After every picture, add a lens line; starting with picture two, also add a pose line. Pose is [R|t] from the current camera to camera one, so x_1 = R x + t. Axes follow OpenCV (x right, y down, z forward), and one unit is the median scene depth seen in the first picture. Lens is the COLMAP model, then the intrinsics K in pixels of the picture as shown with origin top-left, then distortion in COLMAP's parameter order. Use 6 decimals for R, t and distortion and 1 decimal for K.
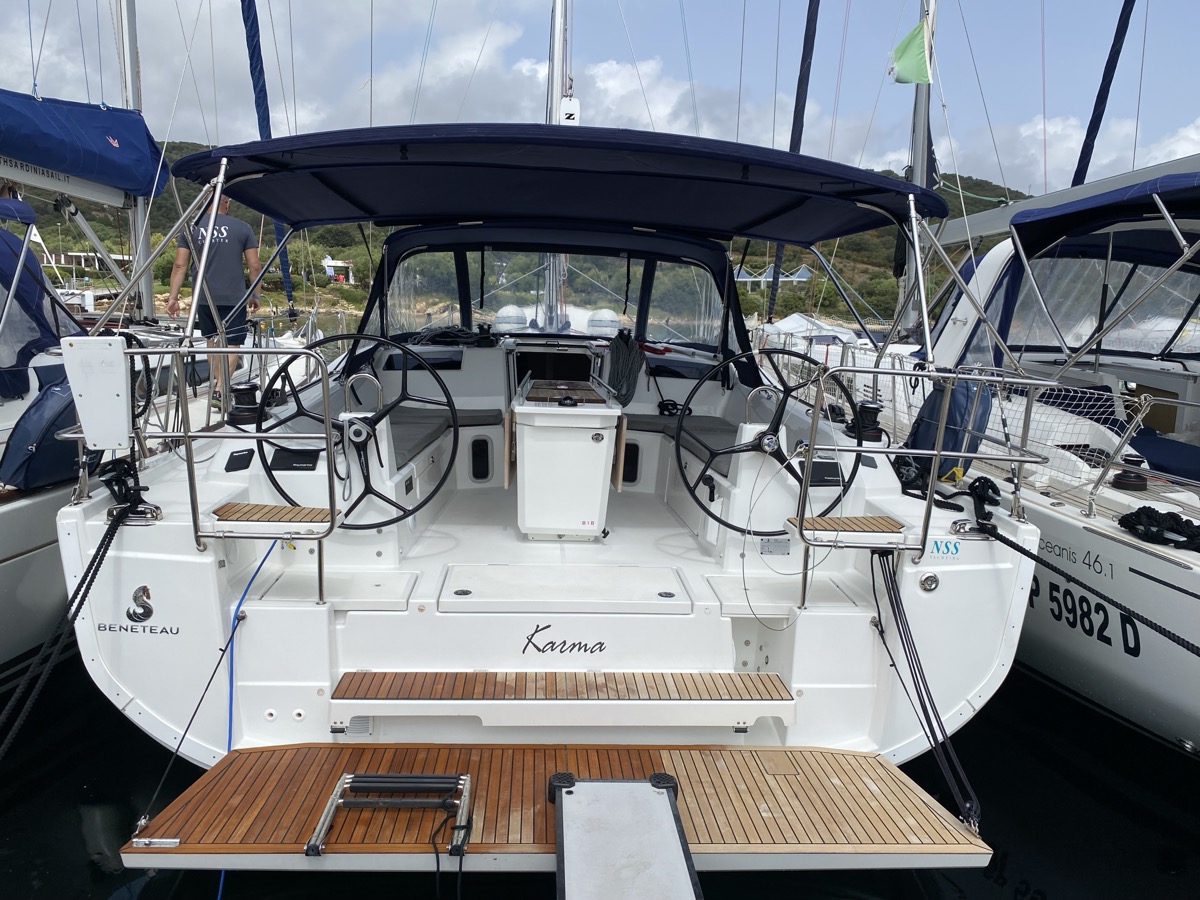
lens RADIAL K [[879.1, 0, 643.3], [0, 879.1, 449.9], [0, 0, 1]] dist [0.166343, -0.268896]
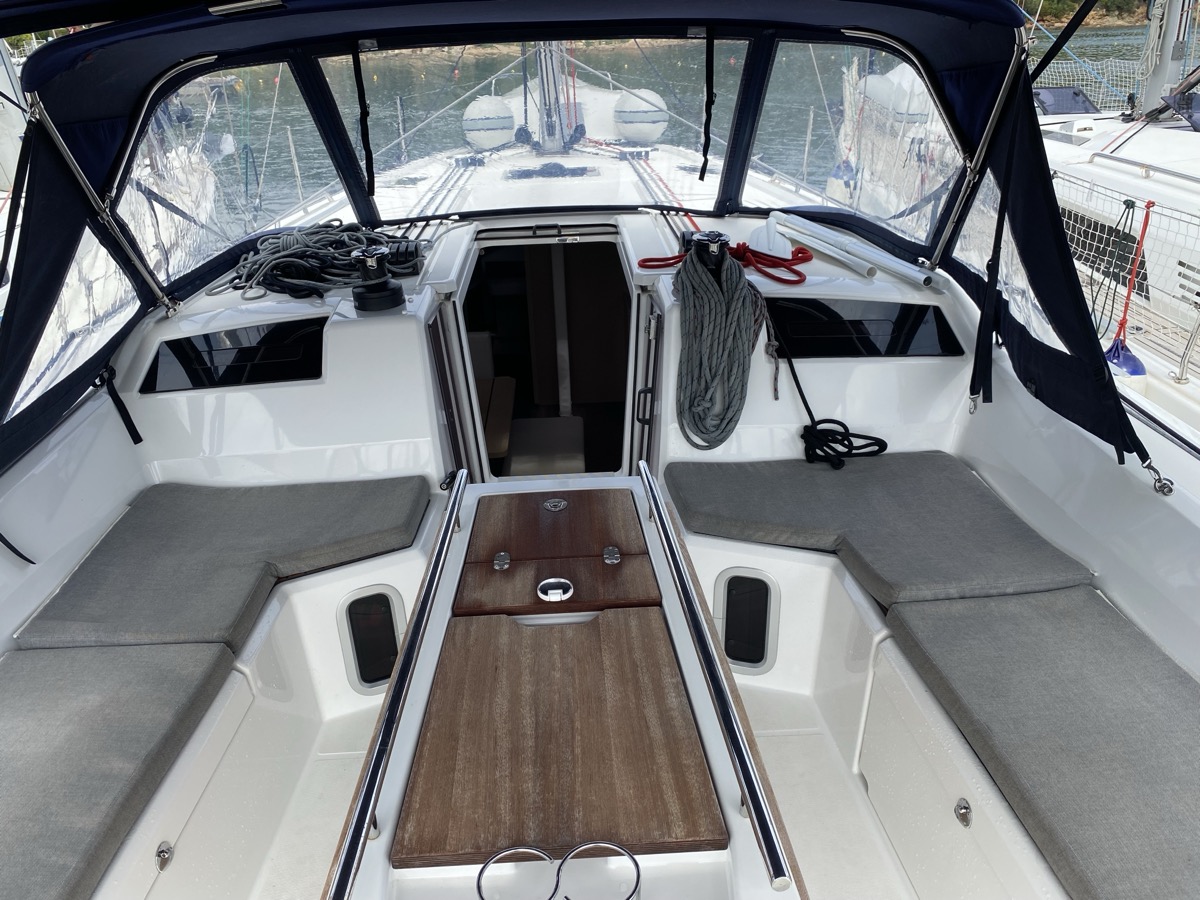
lens RADIAL K [[911.8, 0, 600.0], [0, 911.8, 450.0], [0, 0, 1]] dist [0.056540, -0.103570]
pose [[0.995053, -0.033296, -0.093601, -0.034289], [0.057151, 0.962506, 0.265173, -0.151396], [0.081263, -0.269211, 0.959647, 0.544162]]
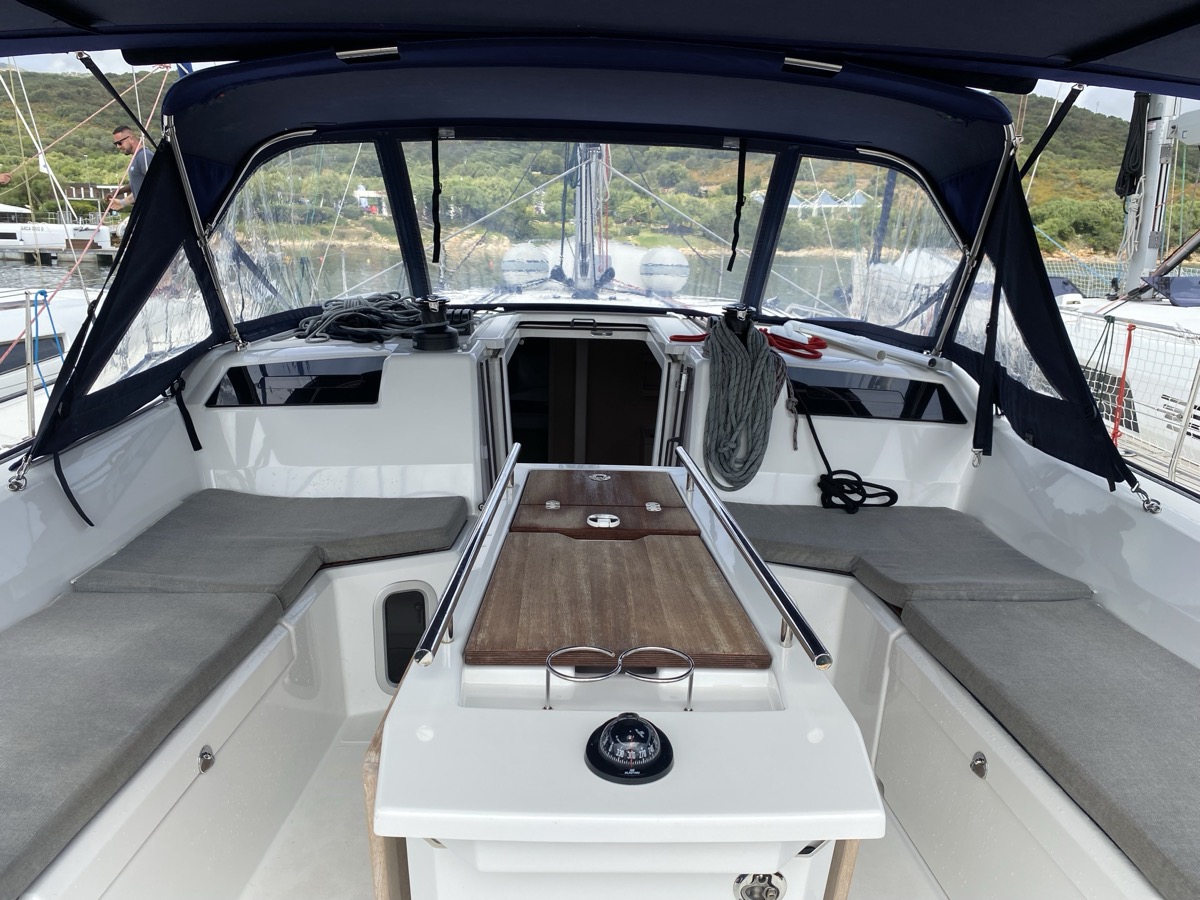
lens RADIAL K [[910.4, 0, 619.2], [0, 910.4, 440.6], [0, 0, 1]] dist [0.086532, -0.170317]
pose [[0.997426, 0.009693, -0.071050, -0.046662], [-0.005477, 0.998225, 0.059303, -0.092052], [0.071499, -0.058761, 0.995708, 0.503670]]
